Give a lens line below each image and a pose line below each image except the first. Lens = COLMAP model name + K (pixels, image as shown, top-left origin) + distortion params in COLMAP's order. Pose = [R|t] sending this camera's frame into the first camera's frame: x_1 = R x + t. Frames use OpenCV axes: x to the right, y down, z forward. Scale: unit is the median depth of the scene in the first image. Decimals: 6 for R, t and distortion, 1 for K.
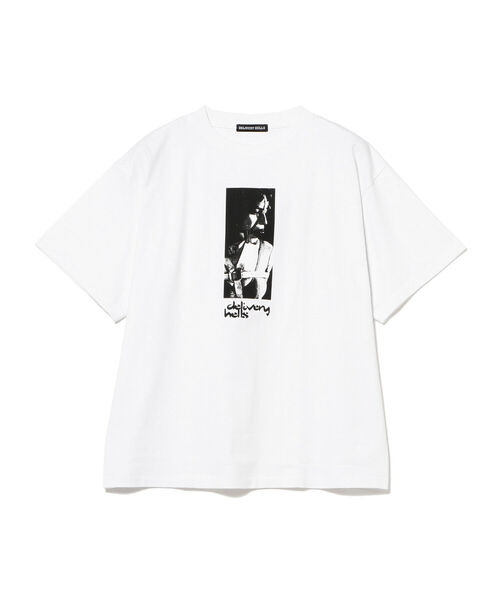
lens RADIAL K [[1796.1, 0, 250.1], [0, 1796.1, 299.7], [0, 0, 1]] dist [-0.174741, 0.000000]
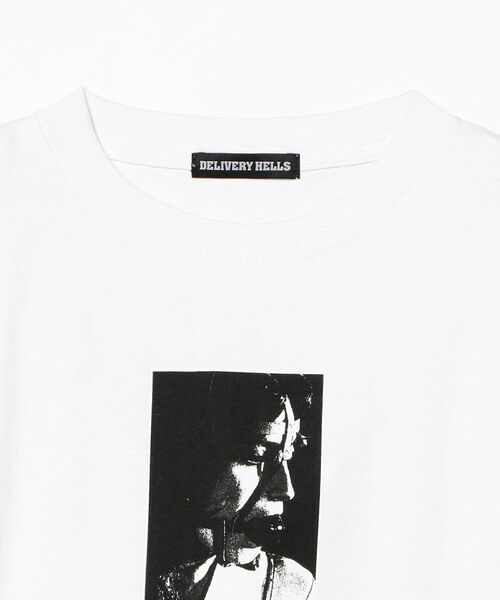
lens RADIAL K [[2717.9, 0, 250.6], [0, 2717.9, 299.1], [0, 0, 1]] dist [0.782785, 0.000000]
pose [[0.999687, 0.011351, 0.022279, -0.007646], [-0.009326, 0.995991, -0.088960, -0.035018], [-0.023200, 0.088725, 0.995786, 0.561939]]
